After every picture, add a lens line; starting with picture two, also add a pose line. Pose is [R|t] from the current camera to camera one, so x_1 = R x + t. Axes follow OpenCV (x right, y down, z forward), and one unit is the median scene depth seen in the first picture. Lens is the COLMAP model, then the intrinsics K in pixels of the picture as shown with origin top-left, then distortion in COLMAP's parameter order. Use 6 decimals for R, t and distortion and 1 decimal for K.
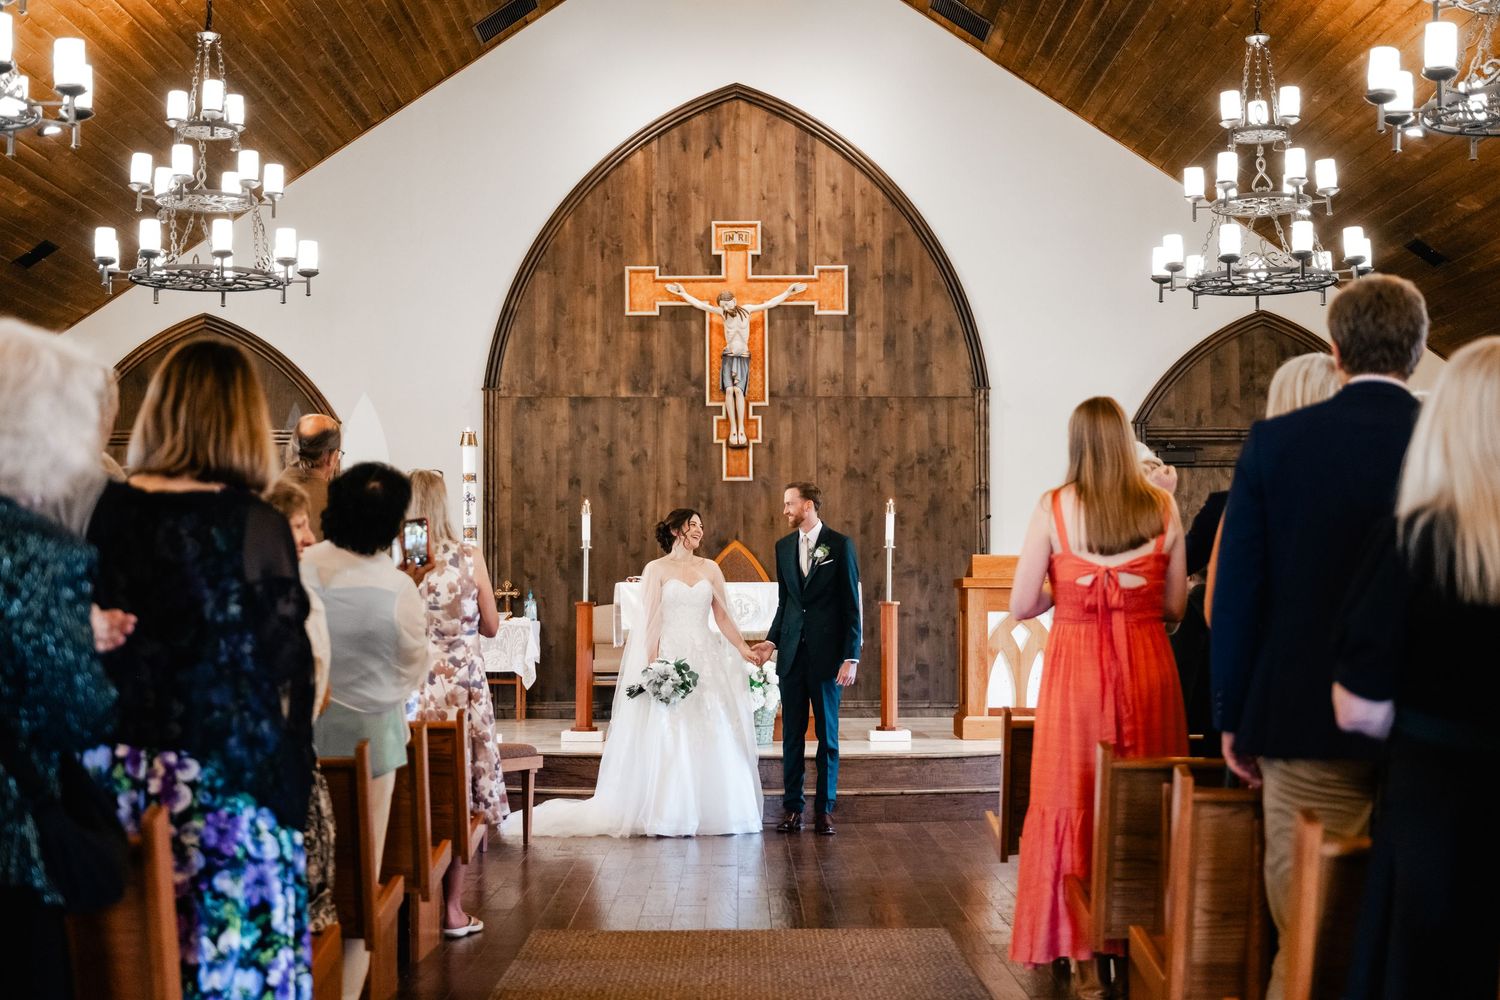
lens RADIAL K [[1912.6, 0, 788.2], [0, 1912.6, 477.9], [0, 0, 1]] dist [0.004945, 0.000000]
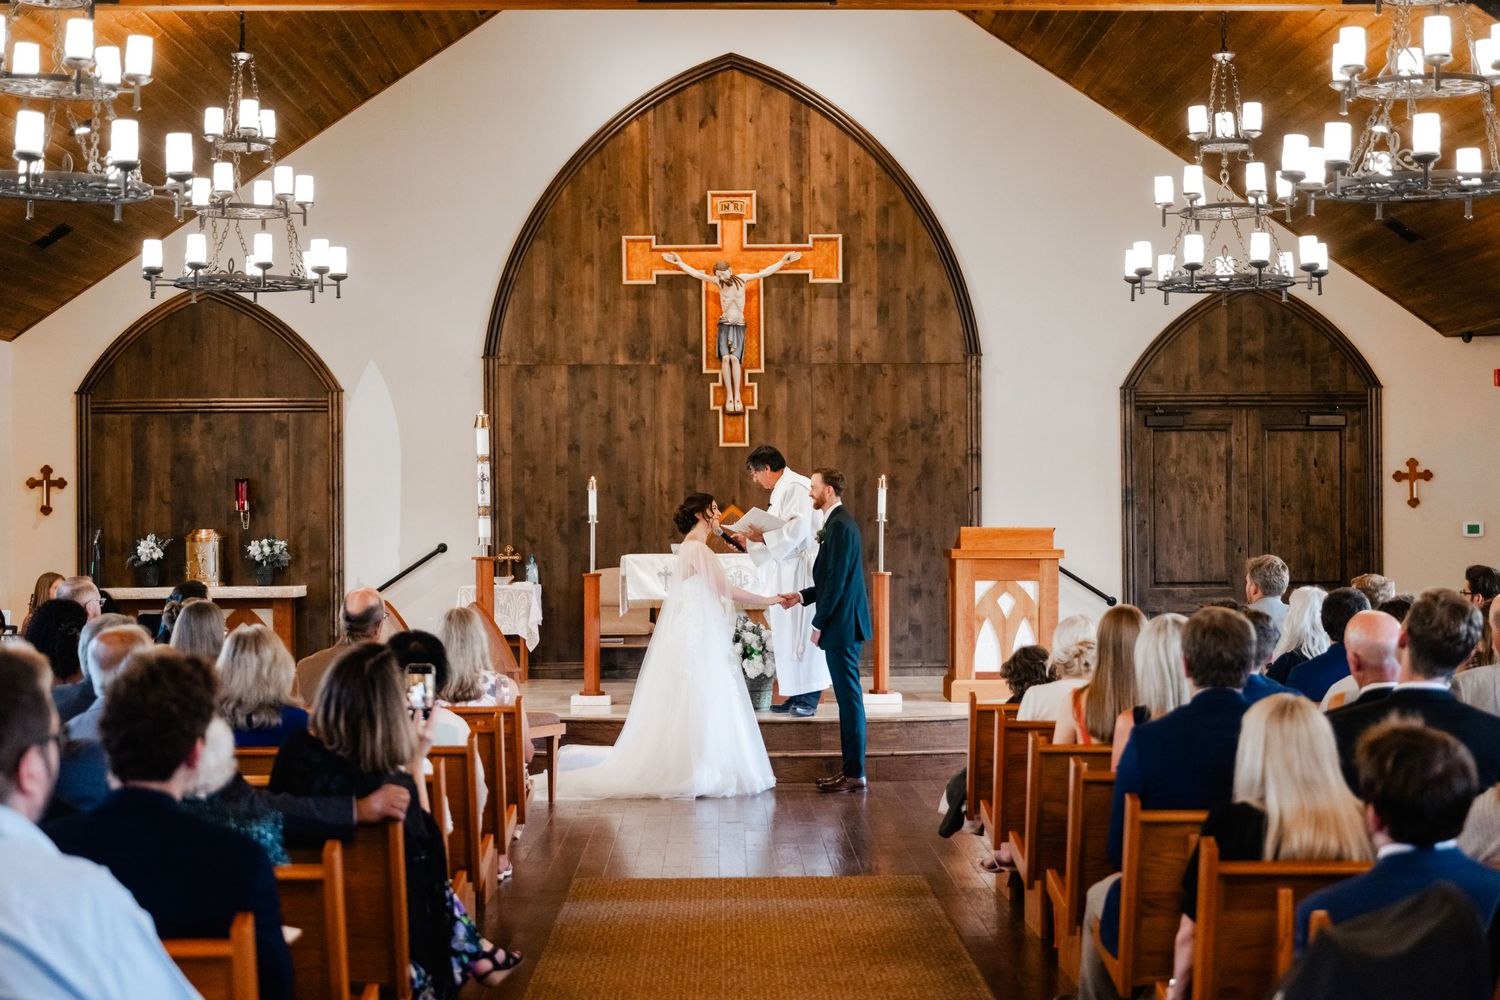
lens RADIAL K [[2410.4, 0, 791.5], [0, 2410.4, 493.2], [0, 0, 1]] dist [0.008548, 0.000000]
pose [[0.999961, -0.003261, 0.008201, -0.006482], [0.002690, 0.997631, 0.068744, -0.062036], [-0.008406, -0.068719, 0.997601, -0.283605]]
